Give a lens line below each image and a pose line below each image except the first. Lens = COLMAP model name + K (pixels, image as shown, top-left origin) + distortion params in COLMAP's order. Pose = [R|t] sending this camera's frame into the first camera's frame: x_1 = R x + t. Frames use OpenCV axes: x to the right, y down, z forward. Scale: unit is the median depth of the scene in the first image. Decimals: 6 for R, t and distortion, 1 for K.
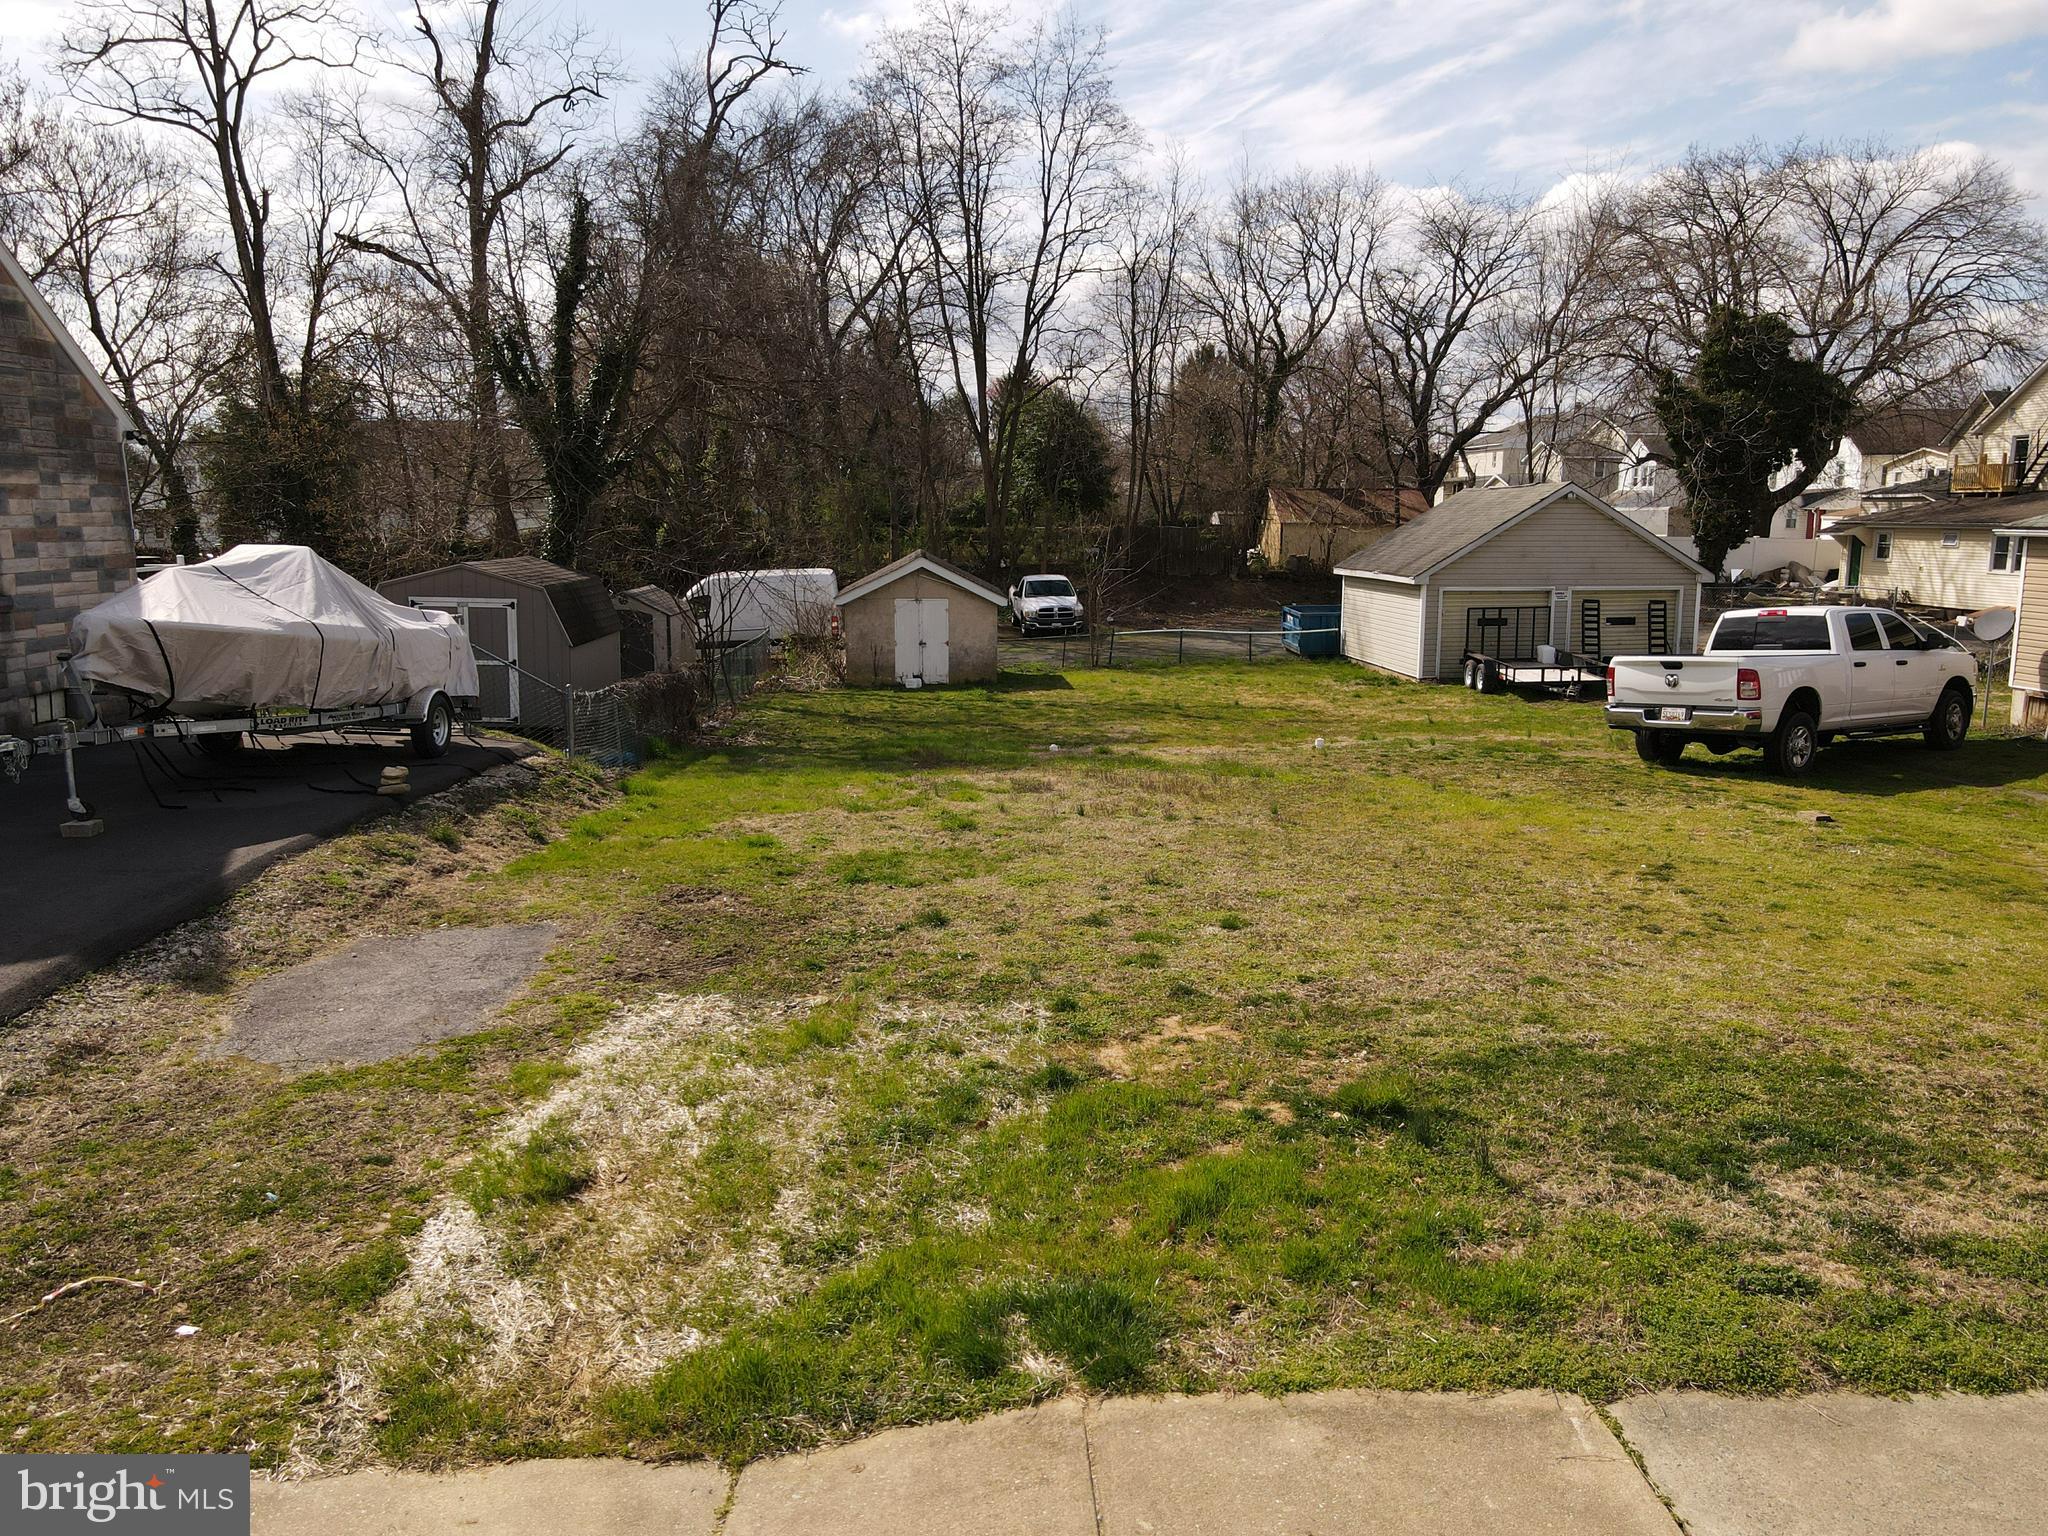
lens RADIAL K [[1502.0, 0, 1038.1], [0, 1502.0, 769.3], [0, 0, 1]] dist [0.000398, 0.027562]
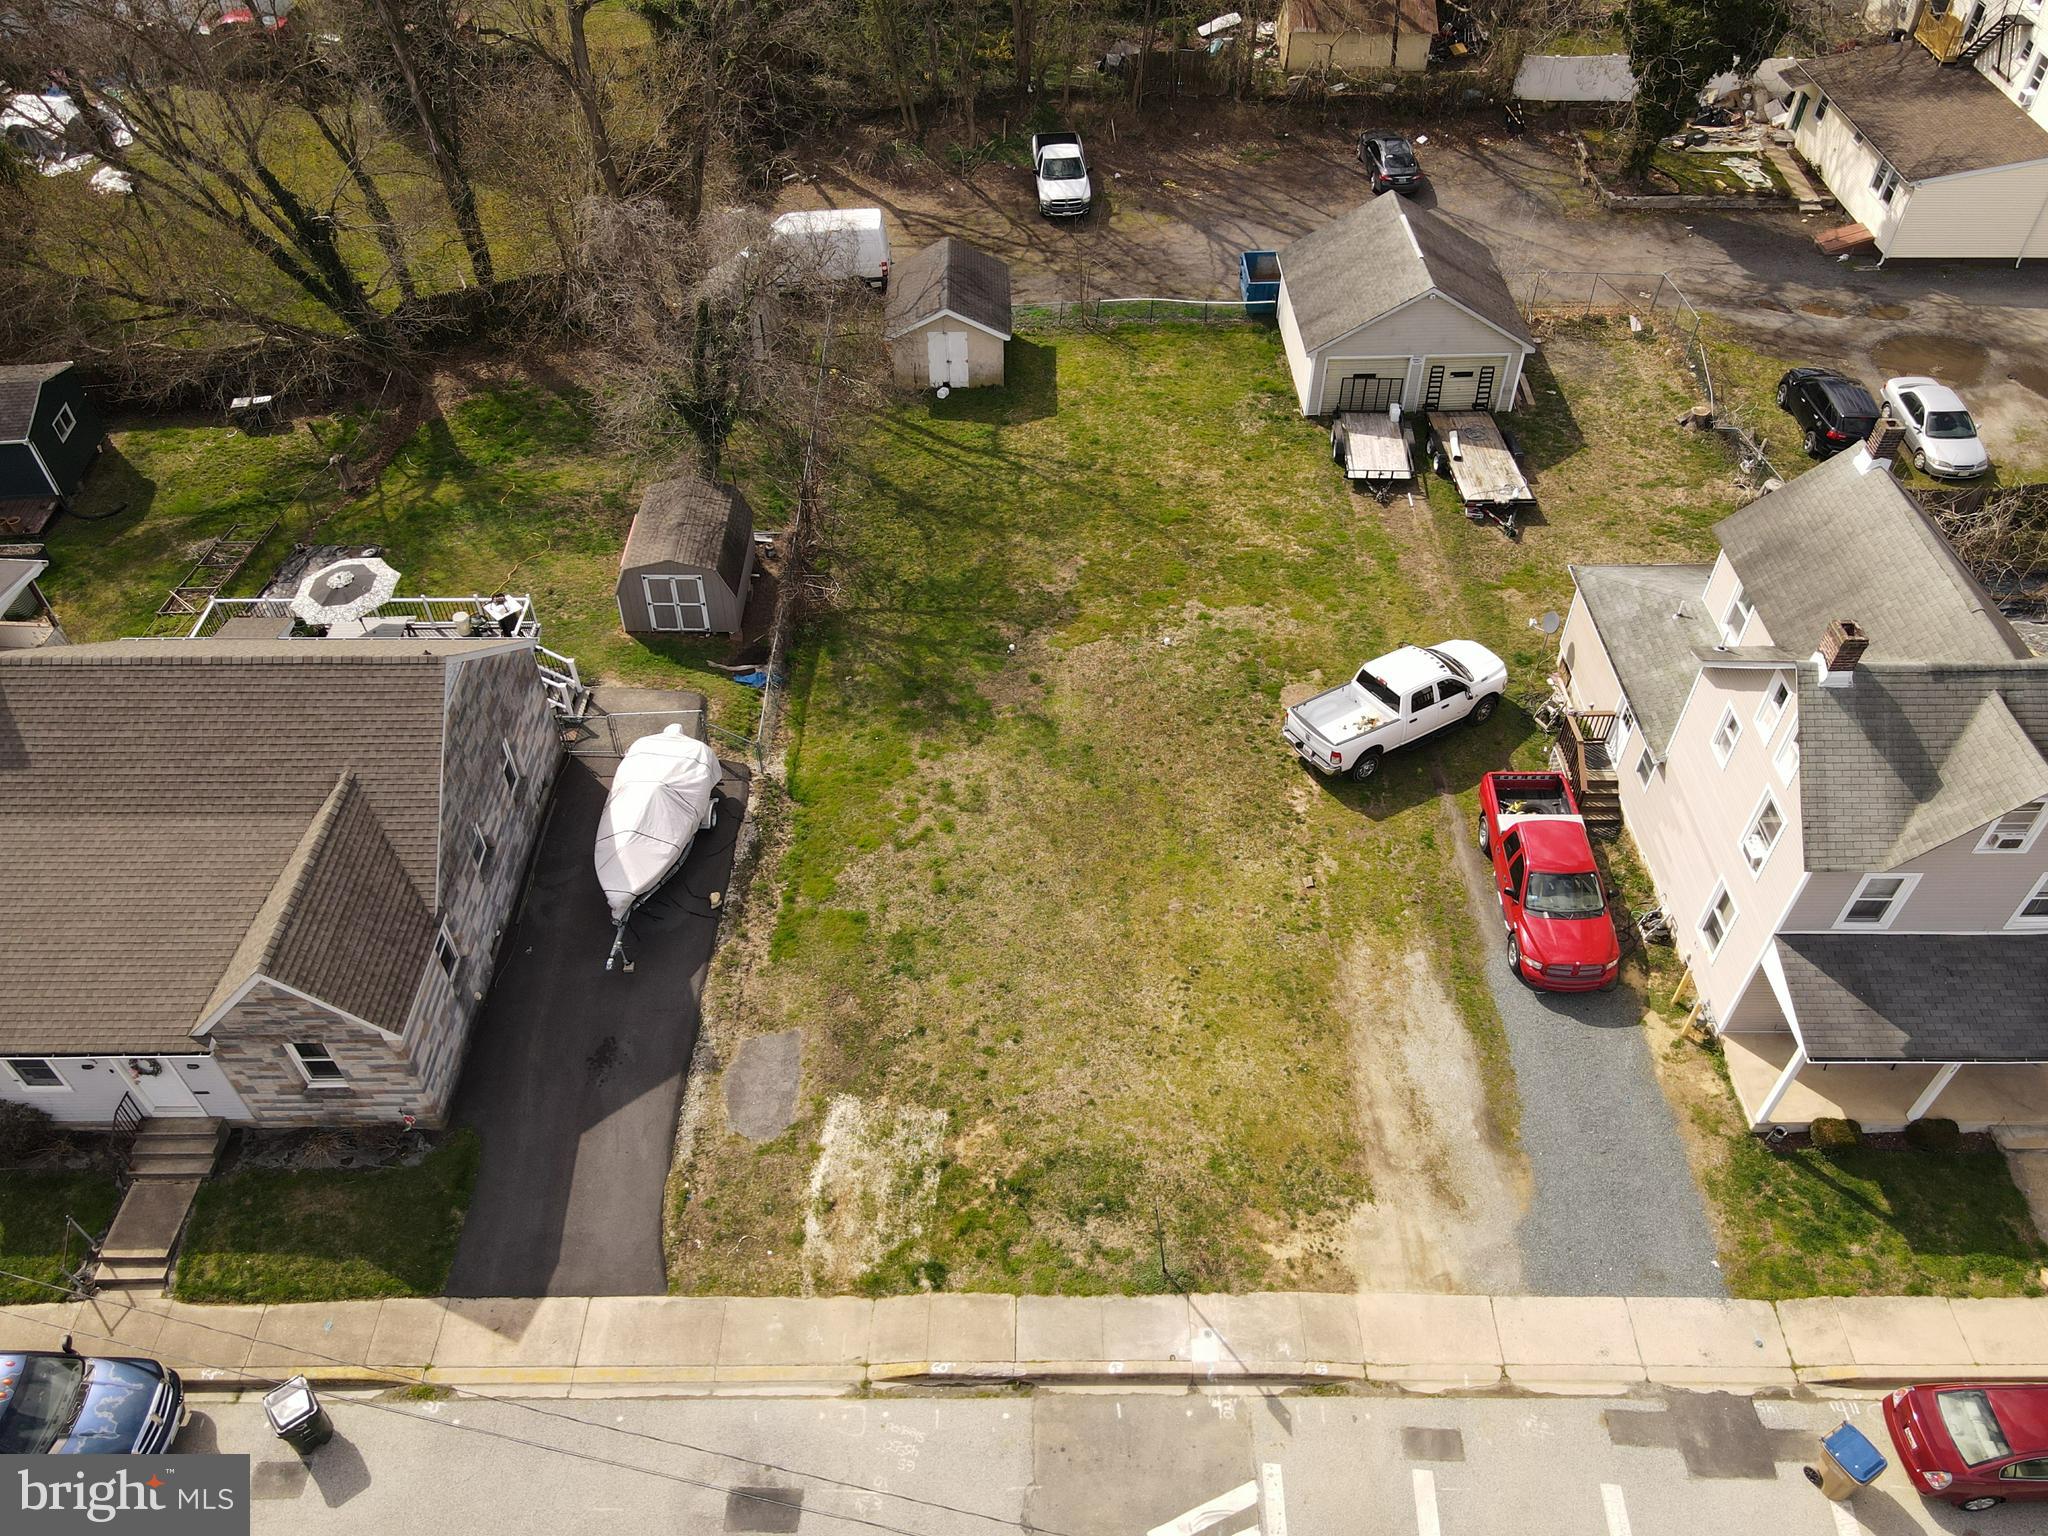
lens RADIAL K [[1503.3, 0, 1041.5], [0, 1503.3, 768.3], [0, 0, 1]] dist [-0.007174, 0.048783]
pose [[0.998431, 0.038895, -0.040280, 0.243735], [-0.008326, 0.814494, 0.580113, -1.844058], [0.055371, -0.578867, 0.813540, -1.021933]]
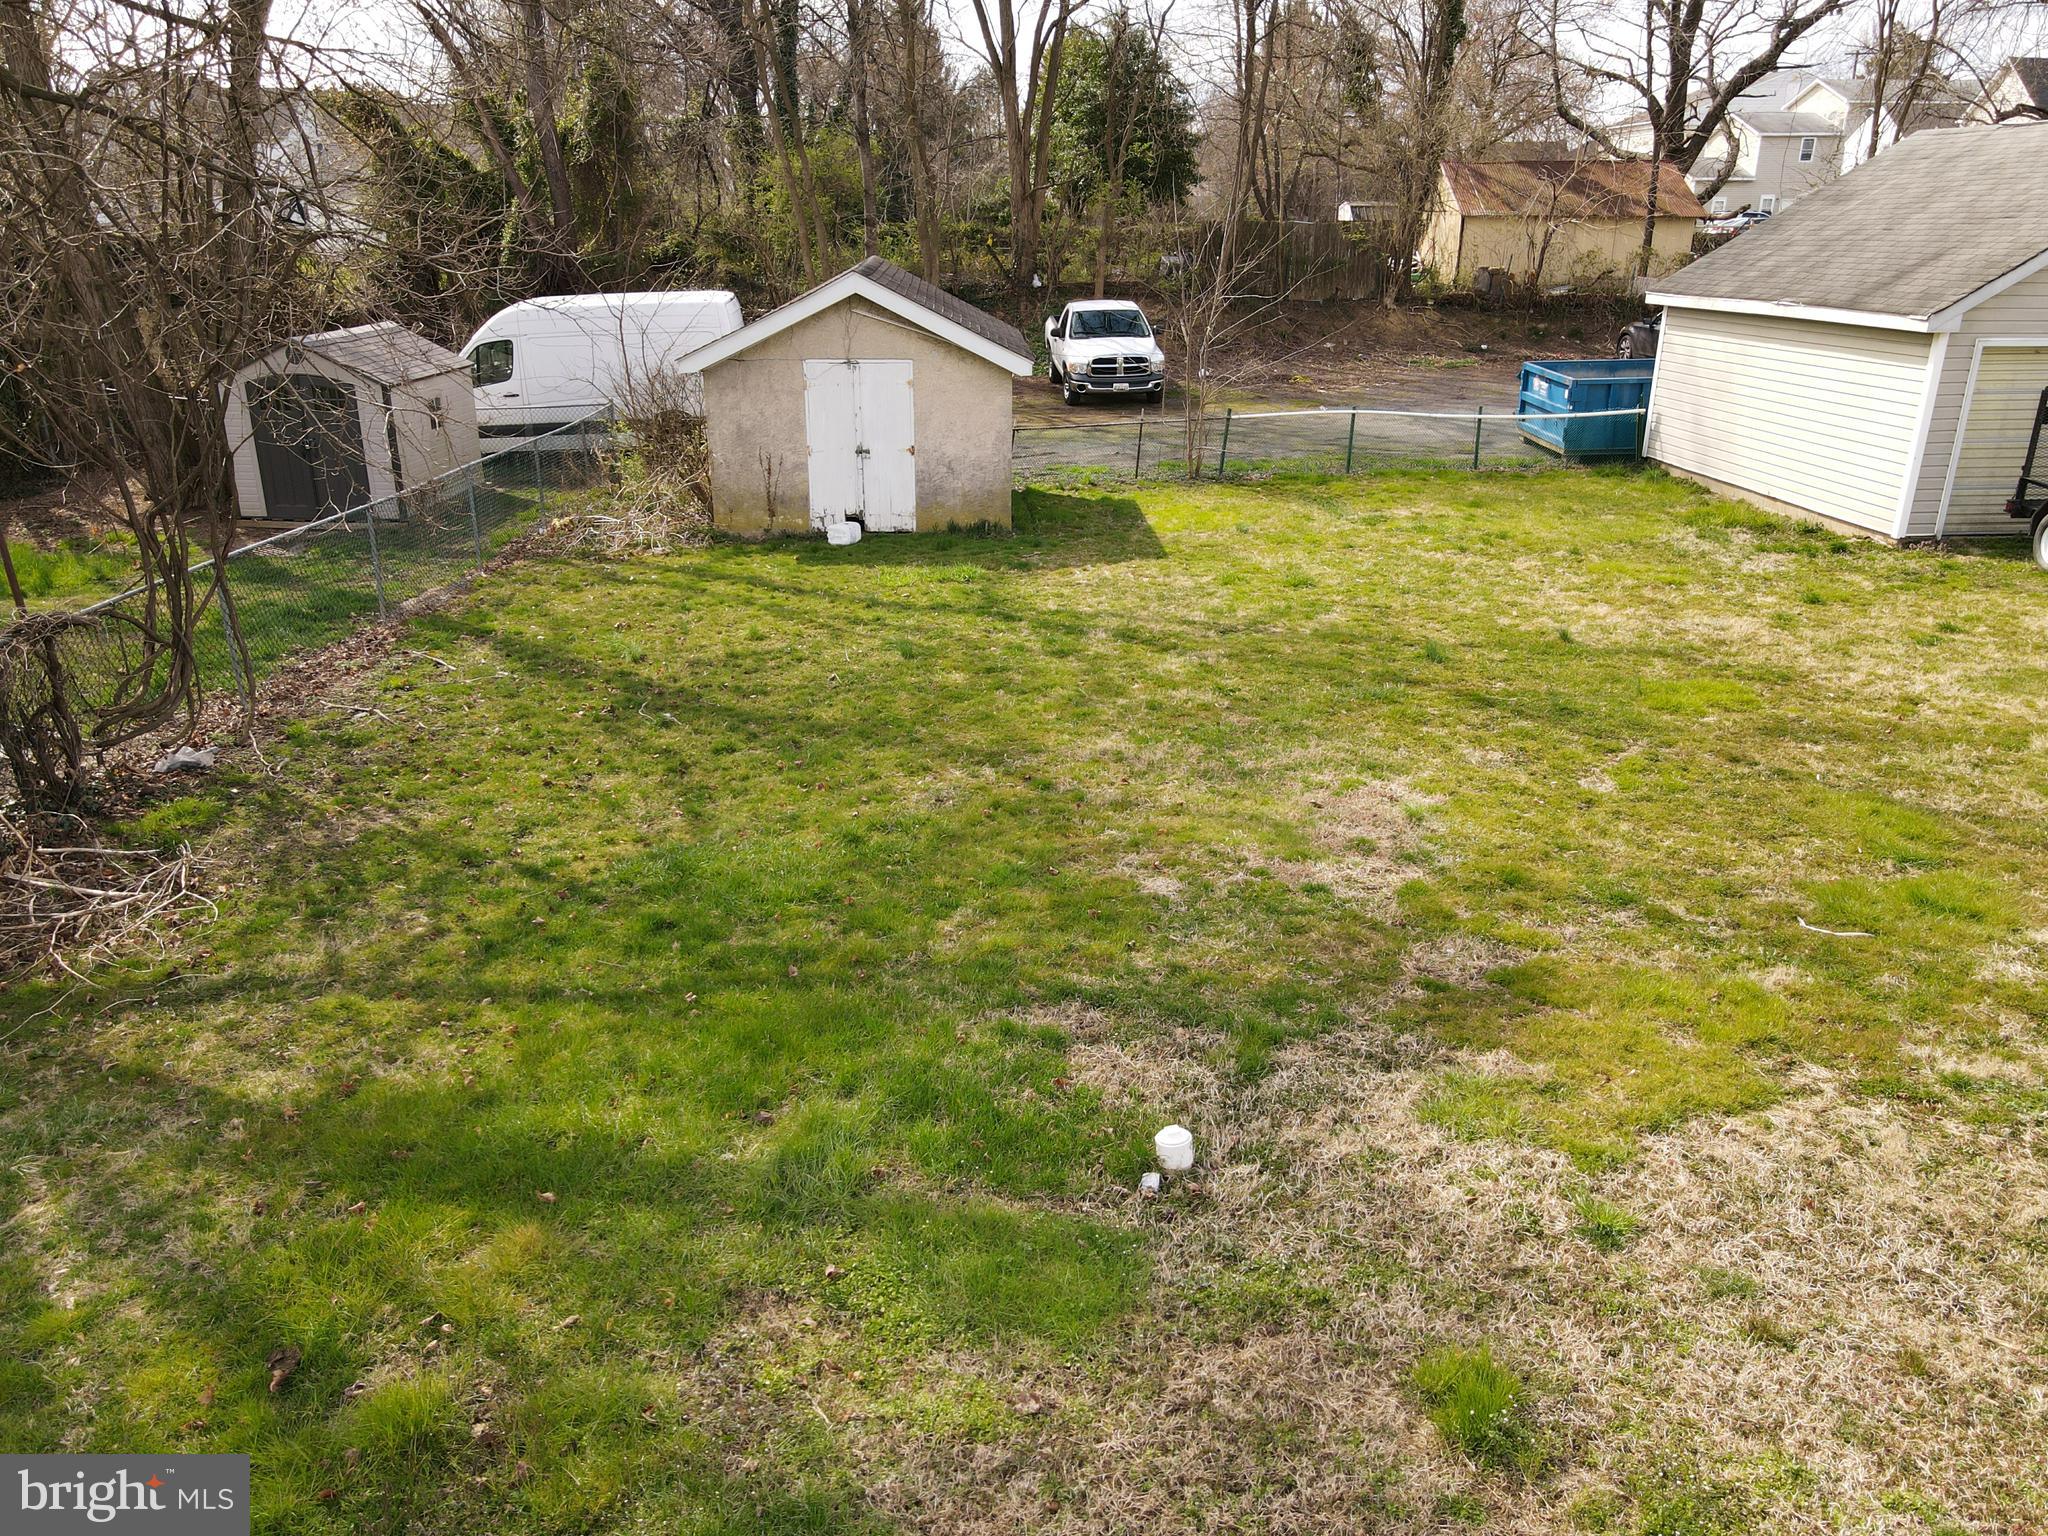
lens RADIAL K [[1500.5, 0, 1044.1], [0, 1500.5, 775.9], [0, 0, 1]] dist [0.004556, 0.008734]
pose [[0.999638, 0.010299, -0.024872, -0.009808], [-0.005526, 0.982756, 0.184823, -0.226079], [0.026347, -0.184619, 0.982457, 1.575868]]
